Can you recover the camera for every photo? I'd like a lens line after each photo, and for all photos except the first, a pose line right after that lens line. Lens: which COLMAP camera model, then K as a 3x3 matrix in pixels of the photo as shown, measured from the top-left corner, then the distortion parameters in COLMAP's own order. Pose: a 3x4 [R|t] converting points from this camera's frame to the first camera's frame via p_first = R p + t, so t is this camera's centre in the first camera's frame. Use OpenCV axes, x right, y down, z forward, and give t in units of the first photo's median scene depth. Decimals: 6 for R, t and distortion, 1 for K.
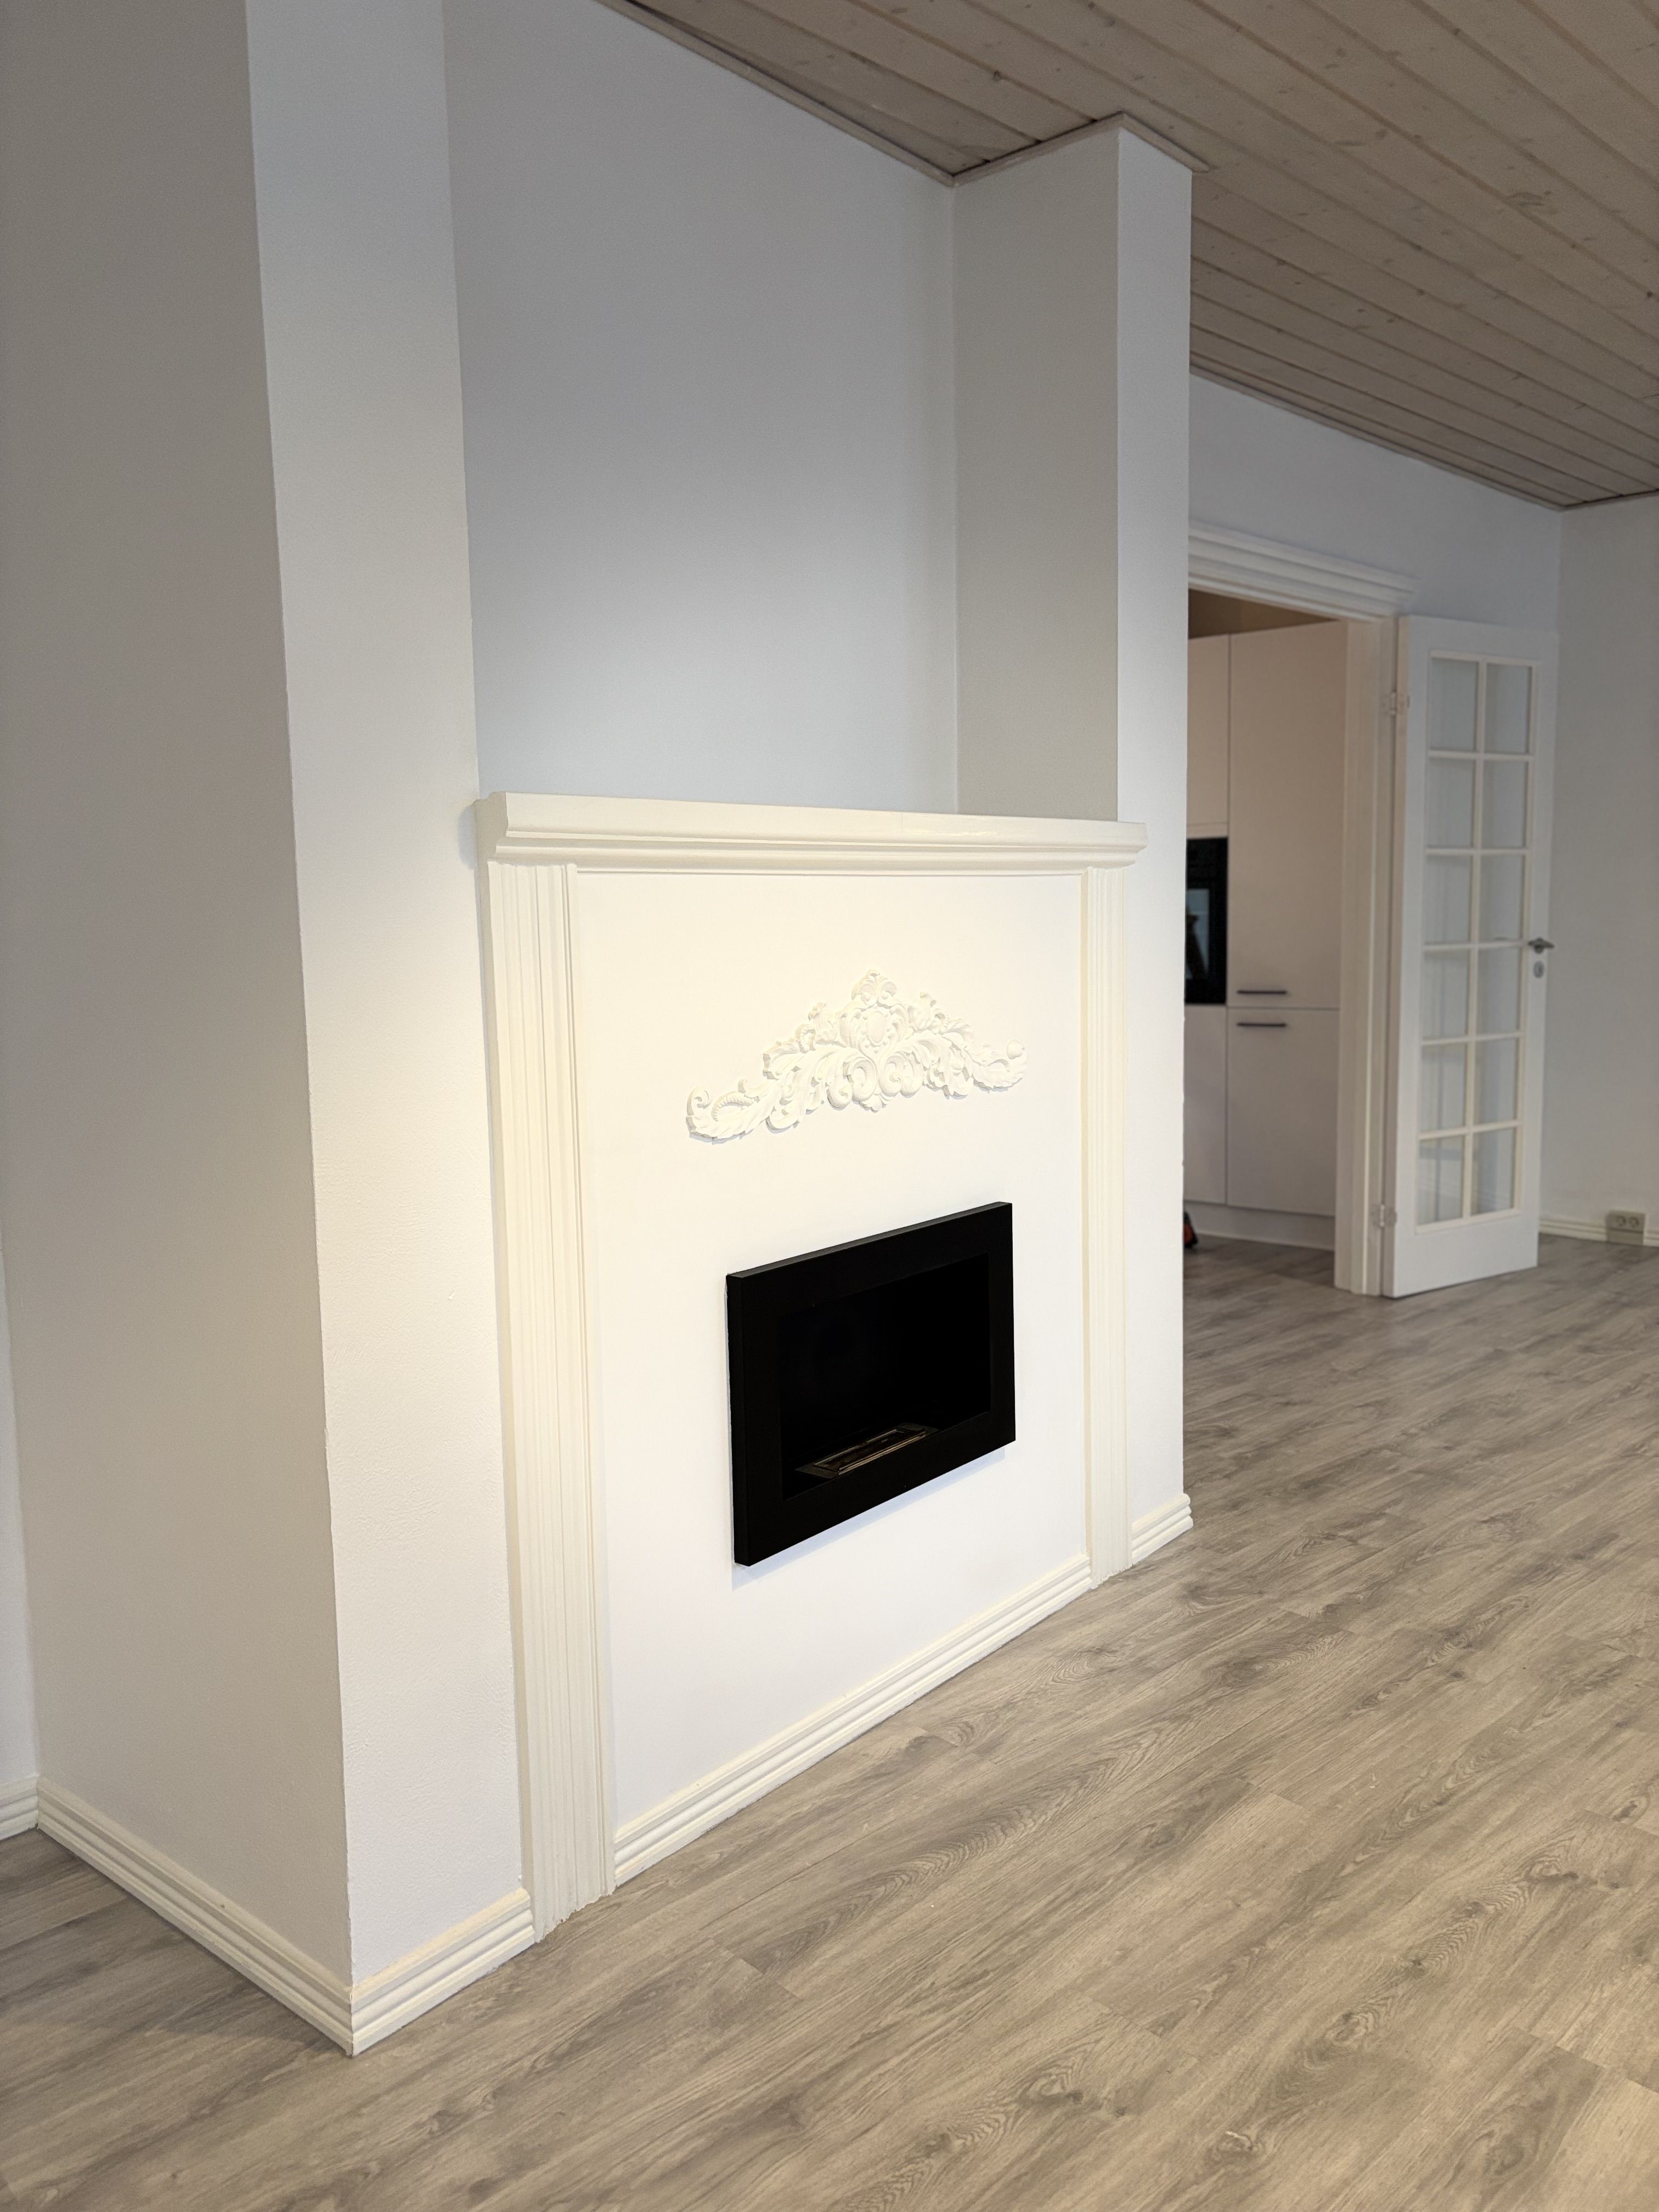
lens RADIAL K [[1677.2, 0, 812.4], [0, 1677.2, 1139.2], [0, 0, 1]] dist [-0.012219, 0.000688]
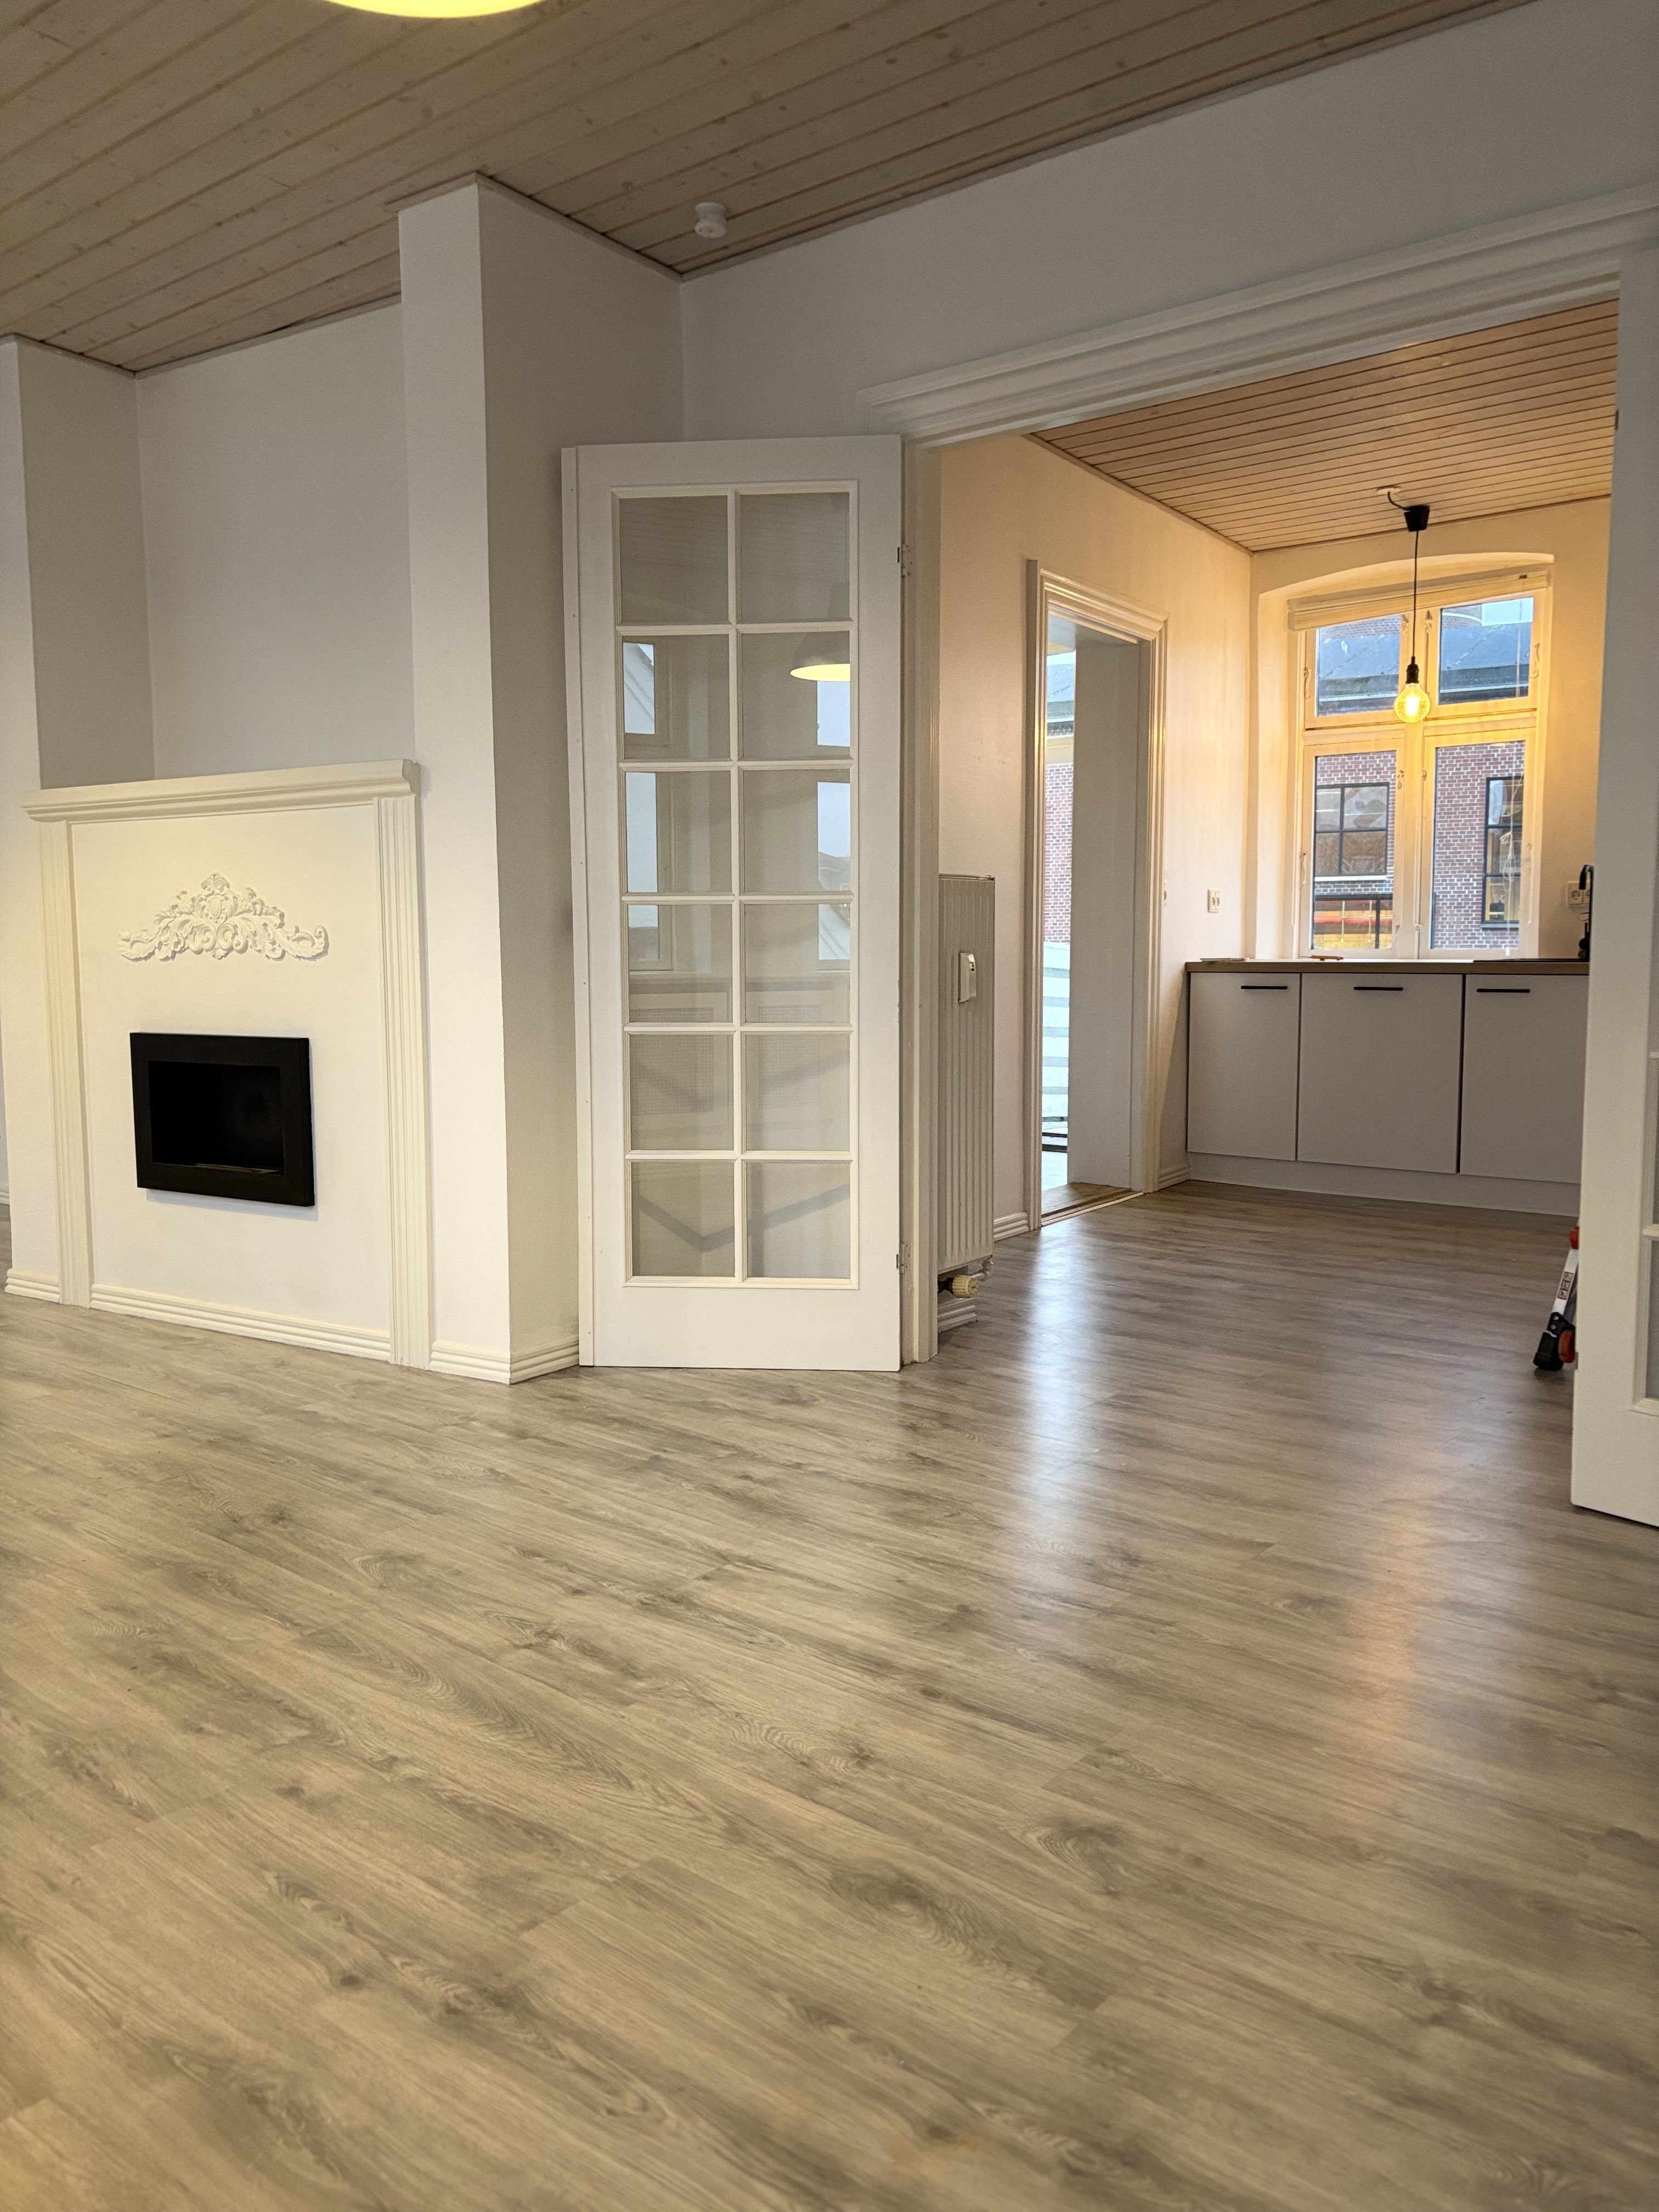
lens RADIAL K [[1677.2, 0, 829.1], [0, 1677.2, 1126.3], [0, 0, 1]] dist [-0.012219, 0.000688]
pose [[0.129038, 0.135688, -0.982313, 1.028296], [-0.131406, 0.984198, 0.118687, -0.075351], [0.982895, 0.113767, 0.144829, 0.799621]]
